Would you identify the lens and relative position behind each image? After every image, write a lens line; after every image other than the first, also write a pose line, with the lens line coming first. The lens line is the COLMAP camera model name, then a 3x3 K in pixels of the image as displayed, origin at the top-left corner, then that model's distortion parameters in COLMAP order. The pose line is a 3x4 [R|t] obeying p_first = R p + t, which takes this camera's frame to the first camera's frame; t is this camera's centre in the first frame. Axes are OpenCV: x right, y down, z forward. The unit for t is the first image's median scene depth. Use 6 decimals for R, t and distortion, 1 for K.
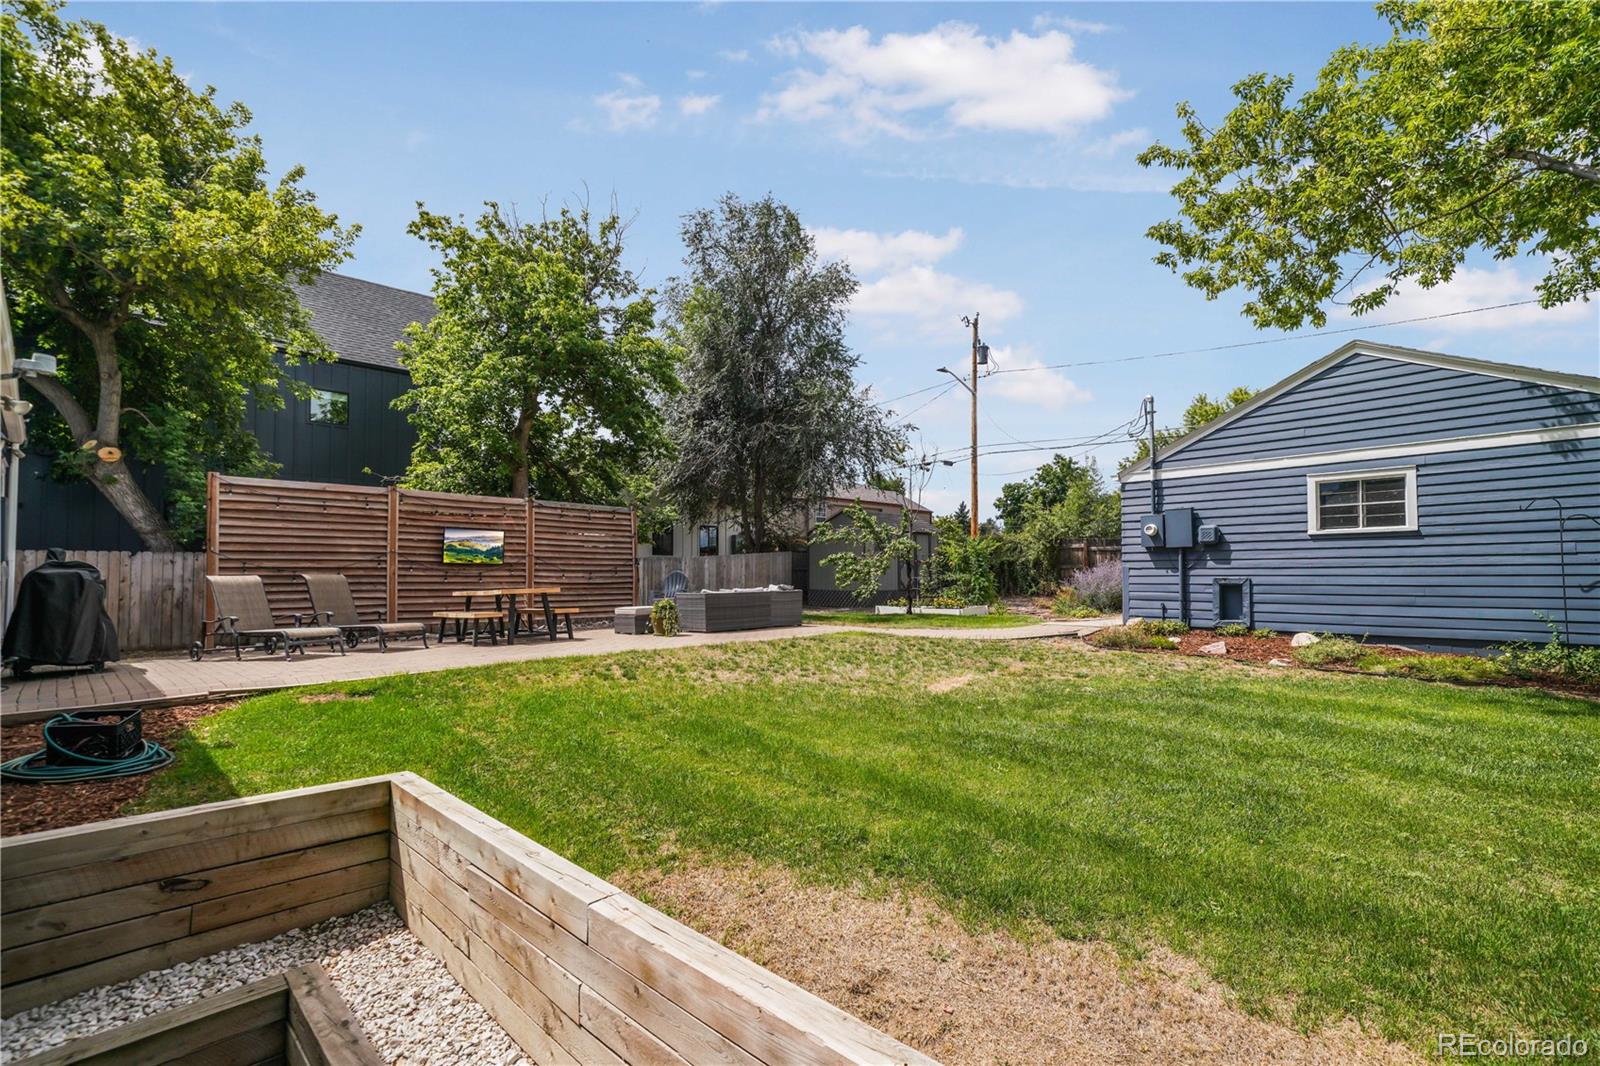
lens RADIAL K [[713.8, 0, 801.7], [0, 713.8, 554.7], [0, 0, 1]] dist [0.000657, 0.000015]
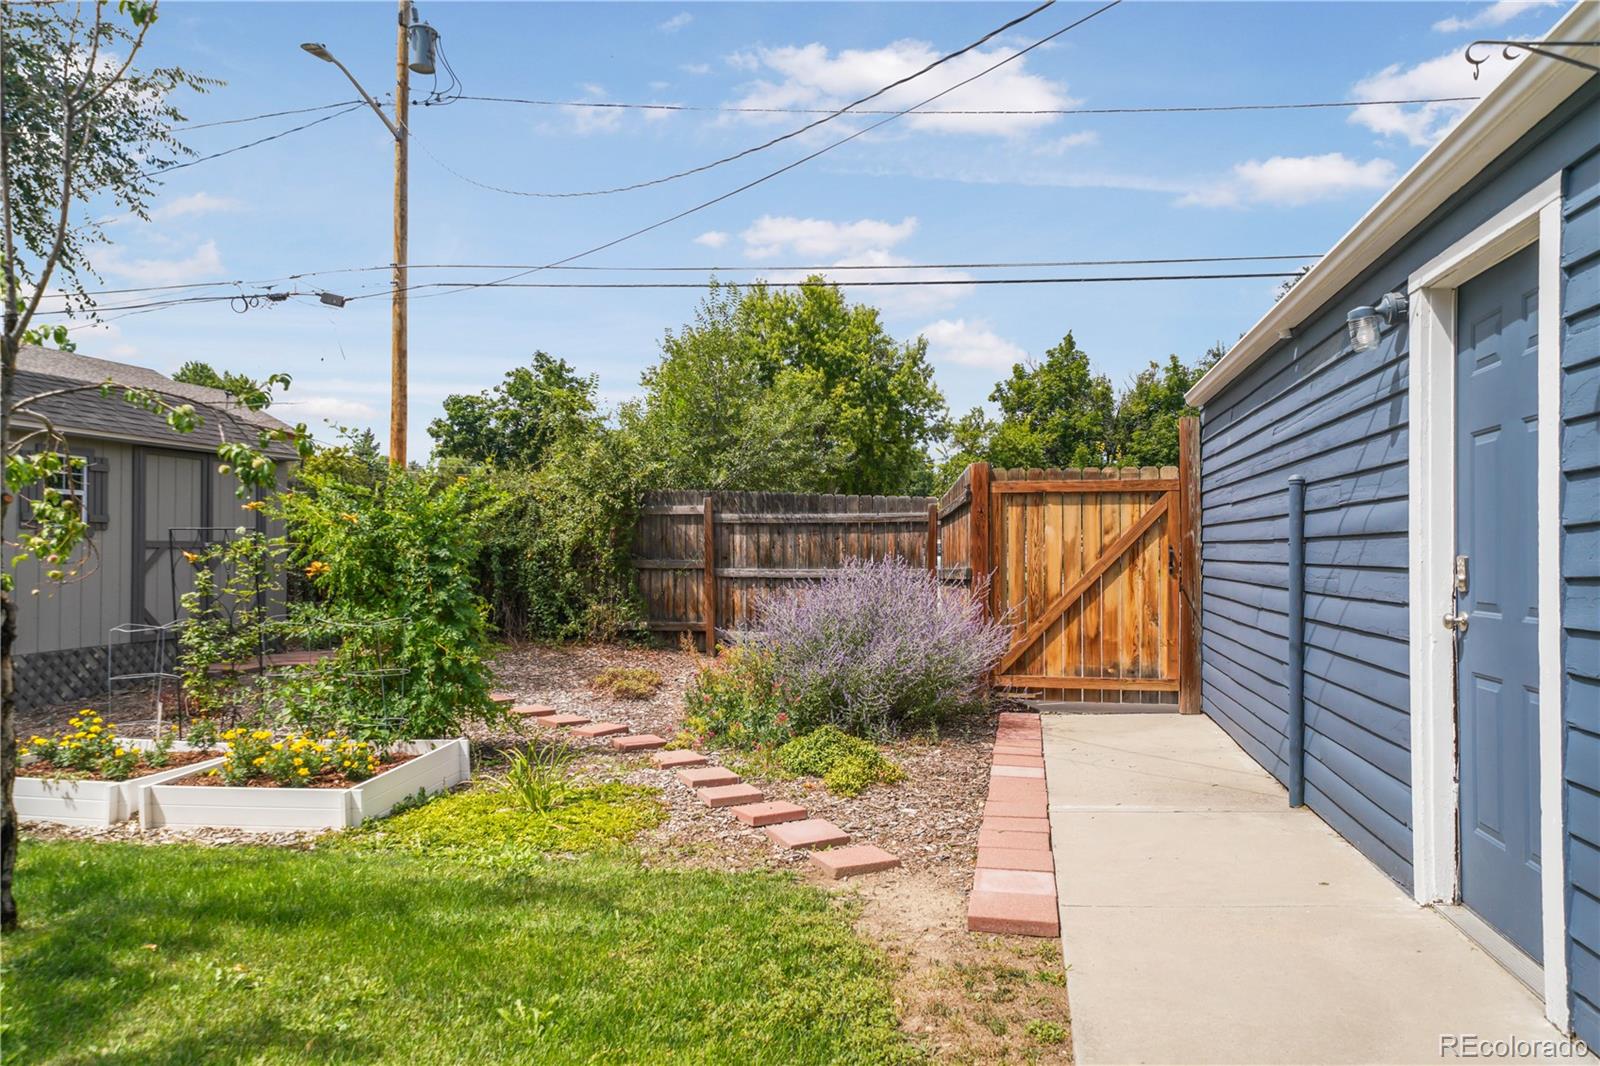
lens RADIAL K [[1043.8, 0, 800.0], [0, 1043.8, 533.0], [0, 0, 1]] dist [0.005597, 0.027285]
pose [[0.817058, 0.011548, 0.576440, 0.140179], [-0.018825, 0.999801, 0.006654, -0.005705], [-0.576248, -0.016288, 0.817112, 0.622825]]
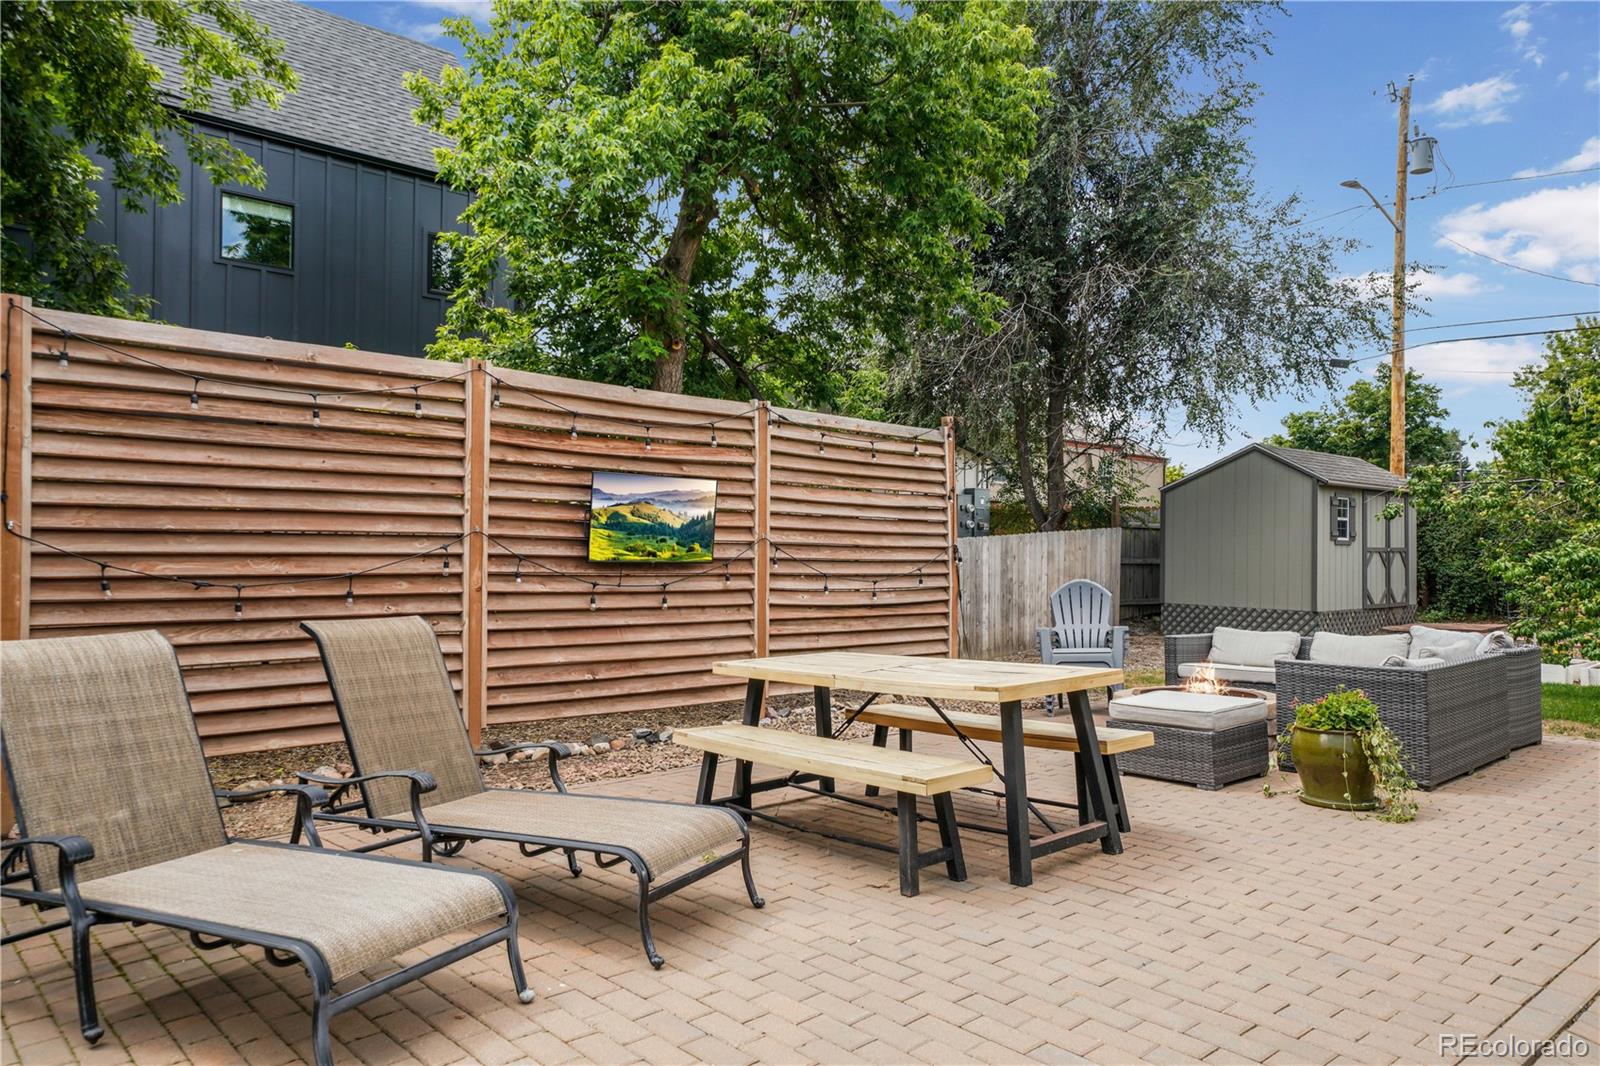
lens RADIAL K [[1043.8, 0, 800.0], [0, 1043.8, 533.0], [0, 0, 1]] dist [0.005597, 0.027285]
pose [[0.997880, 0.007562, -0.064642, -0.263468], [-0.007096, 0.999947, 0.007432, -0.006271], [0.064695, -0.006958, 0.997881, 0.329104]]
